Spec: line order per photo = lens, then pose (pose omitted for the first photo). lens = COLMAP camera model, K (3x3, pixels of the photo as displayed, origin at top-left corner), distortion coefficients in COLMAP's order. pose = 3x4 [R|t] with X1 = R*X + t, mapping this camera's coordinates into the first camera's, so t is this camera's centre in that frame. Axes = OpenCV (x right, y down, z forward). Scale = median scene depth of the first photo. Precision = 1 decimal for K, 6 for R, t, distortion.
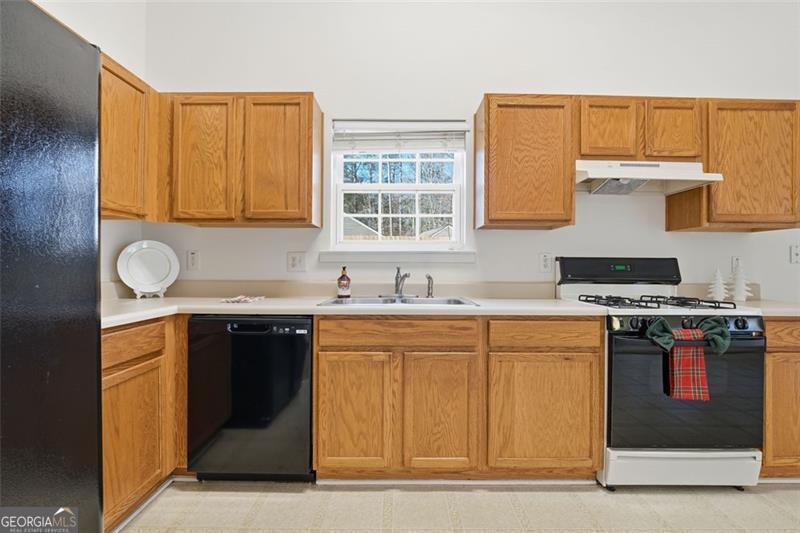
lens RADIAL K [[363.7, 0, 399.7], [0, 363.7, 266.9], [0, 0, 1]] dist [-0.016235, 0.000900]
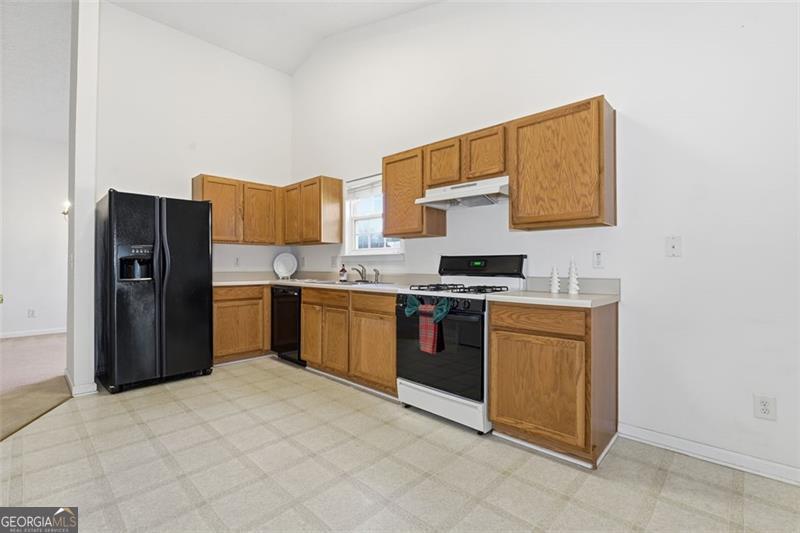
lens RADIAL K [[363.7, 0, 402.0], [0, 363.7, 264.5], [0, 0, 1]] dist [-0.016235, 0.000900]
pose [[0.726015, -0.006911, -0.687644, 1.439478], [0.003801, 0.999975, -0.006037, 0.014013], [0.687669, 0.001769, 0.726022, -0.129259]]
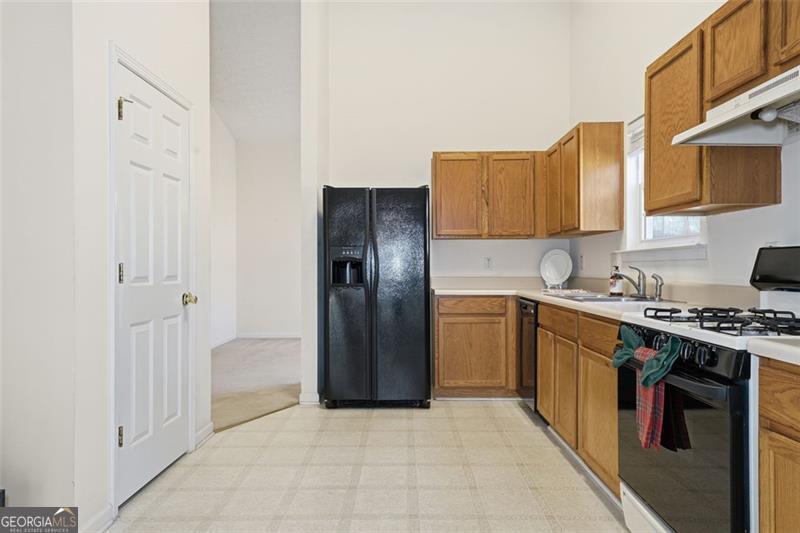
lens RADIAL K [[523.7, 0, 401.2], [0, 523.7, 268.9], [0, 0, 1]] dist [0.011087, 0.005984]
pose [[-0.009661, -0.003003, -0.999949, 1.535274], [0.002784, 0.999992, -0.003030, 0.011828], [0.999949, -0.002814, -0.009652, 0.420412]]
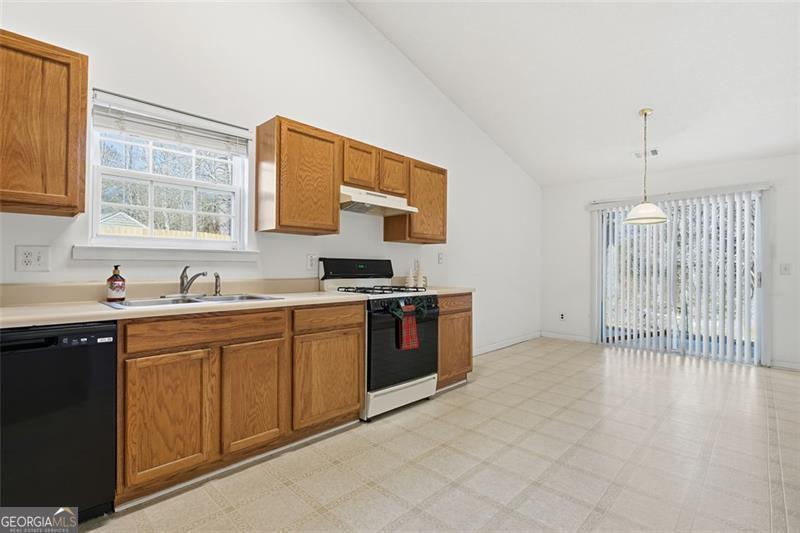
lens RADIAL K [[379.4, 0, 398.0], [0, 379.4, 264.5], [0, 0, 1]] dist [-0.011988, -0.000424]
pose [[0.697694, 0.003556, 0.716387, -0.360376], [-0.003940, 0.999992, -0.001127, -0.004461], [-0.716385, -0.002036, 0.697702, -0.116907]]
